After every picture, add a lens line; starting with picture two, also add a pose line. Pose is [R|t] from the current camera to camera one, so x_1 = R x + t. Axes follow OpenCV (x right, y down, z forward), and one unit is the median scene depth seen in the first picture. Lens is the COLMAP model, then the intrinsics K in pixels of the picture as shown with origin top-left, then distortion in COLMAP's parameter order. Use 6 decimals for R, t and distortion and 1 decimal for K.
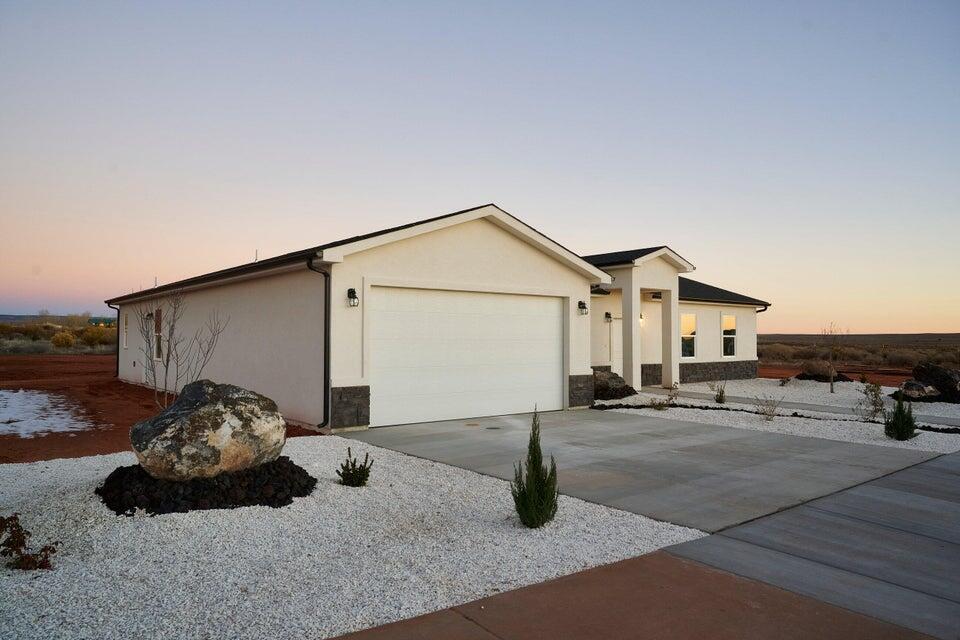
lens RADIAL K [[656.2, 0, 480.4], [0, 656.2, 319.0], [0, 0, 1]] dist [-0.015607, -0.001420]
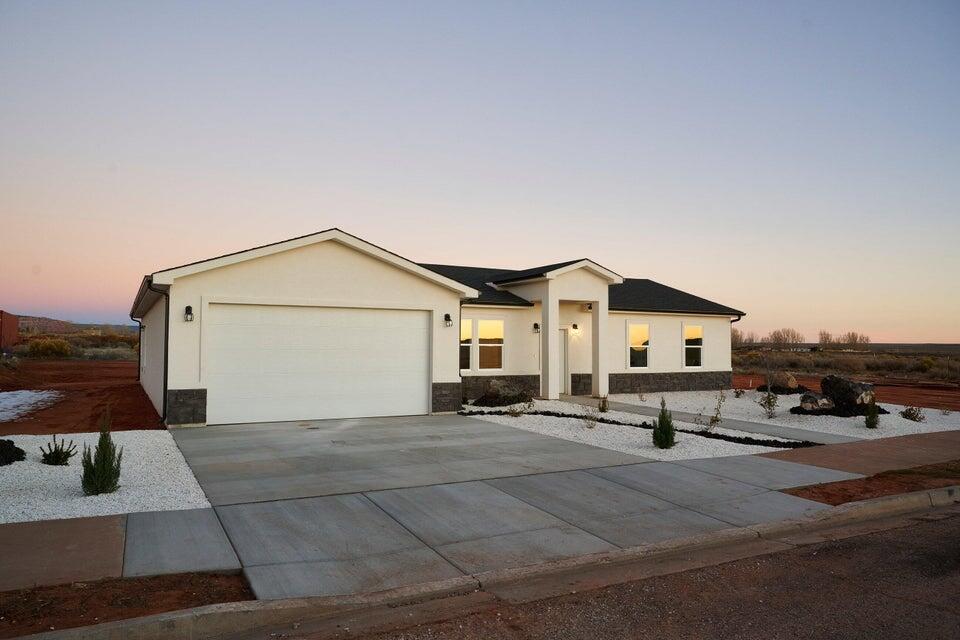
lens RADIAL K [[656.2, 0, 481.7], [0, 656.2, 322.5], [0, 0, 1]] dist [-0.015607, -0.001420]
pose [[0.985419, -0.003956, -0.170101, 0.300703], [0.002661, 0.999966, -0.007841, -0.003547], [0.170126, 0.007274, 0.985395, -0.038143]]
